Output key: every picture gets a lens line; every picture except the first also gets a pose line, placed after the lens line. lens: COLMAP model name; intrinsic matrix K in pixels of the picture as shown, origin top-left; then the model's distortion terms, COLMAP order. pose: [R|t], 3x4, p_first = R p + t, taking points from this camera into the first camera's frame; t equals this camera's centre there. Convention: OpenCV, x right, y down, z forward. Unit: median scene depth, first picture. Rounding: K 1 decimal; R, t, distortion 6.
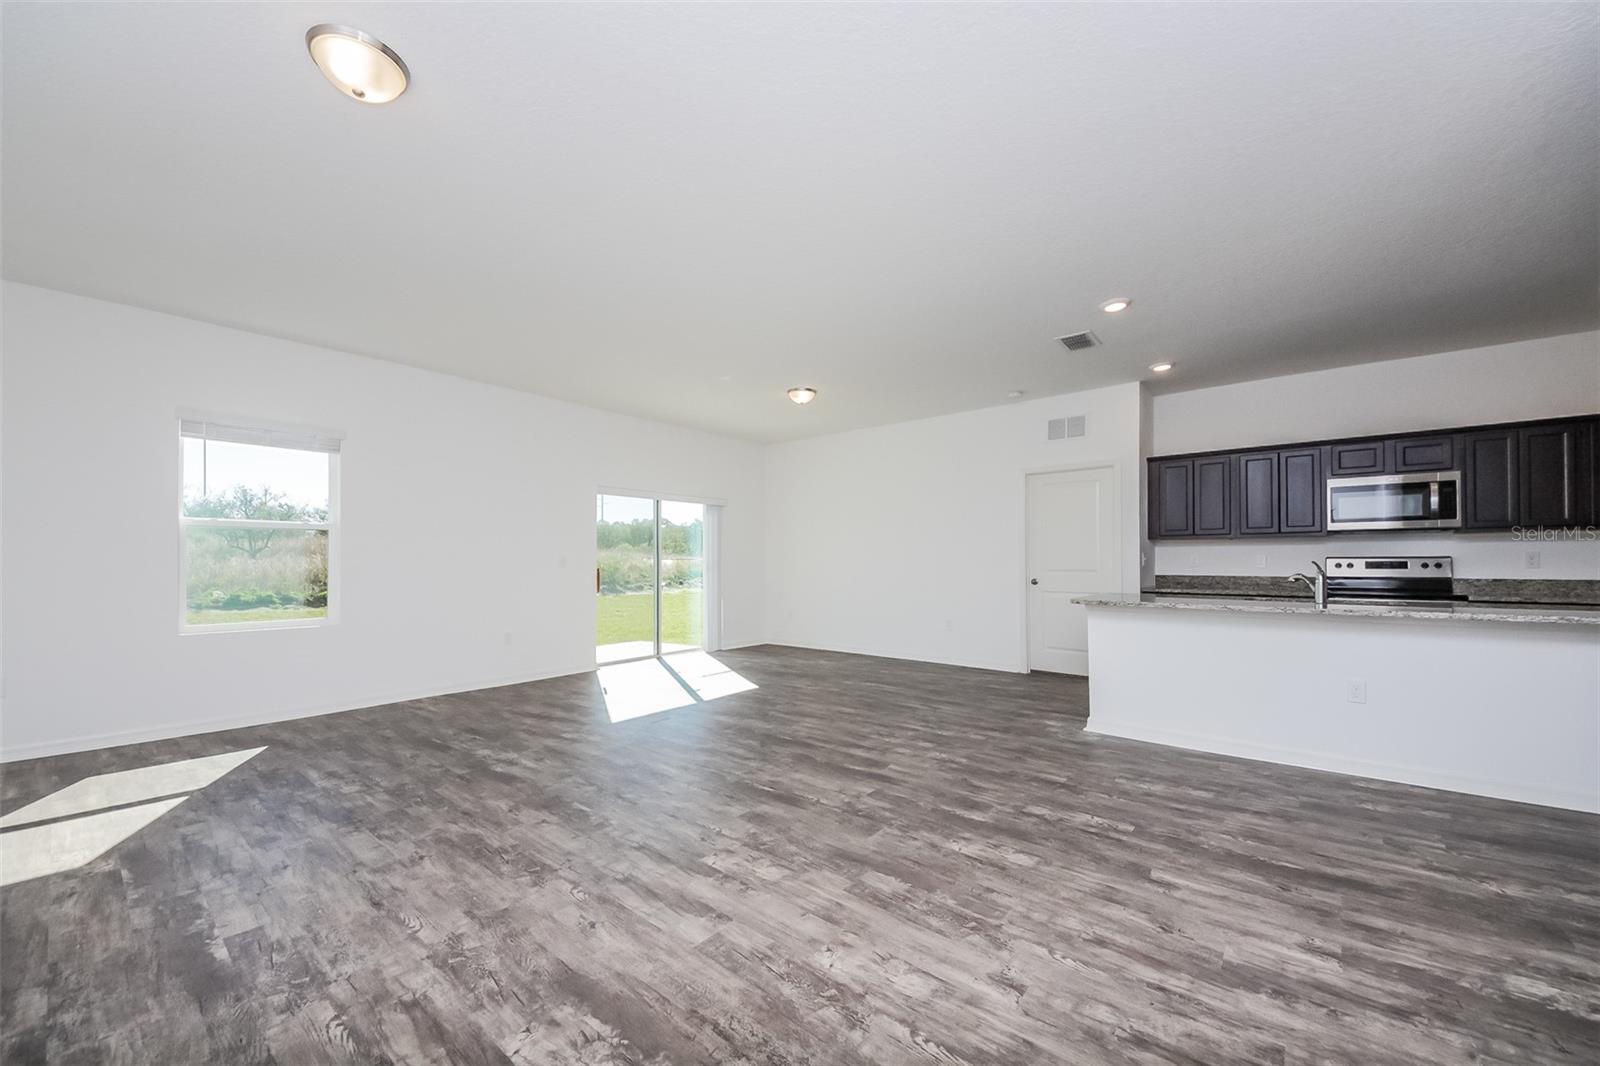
lens RADIAL K [[623.3, 0, 782.9], [0, 623.3, 554.6], [0, 0, 1]] dist [0.007660, -0.004913]
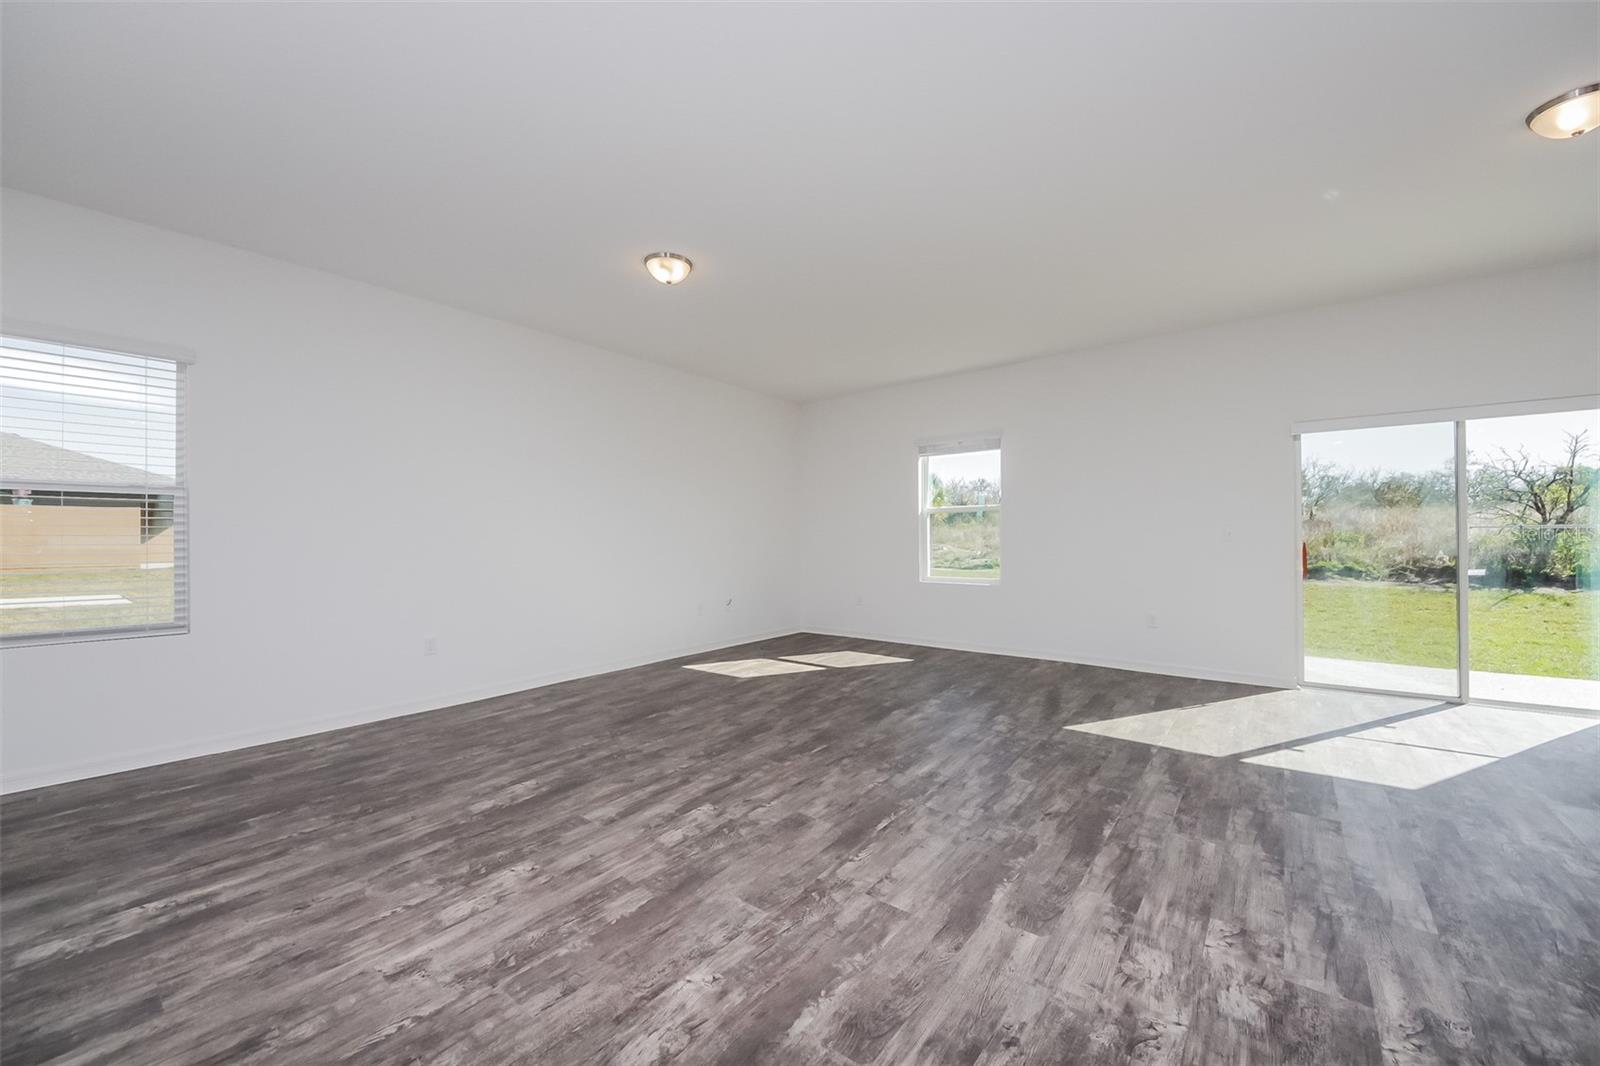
lens RADIAL K [[623.3, 0, 805.0], [0, 623.3, 528.6], [0, 0, 1]] dist [0.007660, -0.004913]
pose [[0.025280, -0.002372, -0.999678, 0.851909], [0.009656, 0.999951, -0.002128, 0.011462], [0.999634, -0.009600, 0.025302, 1.017436]]
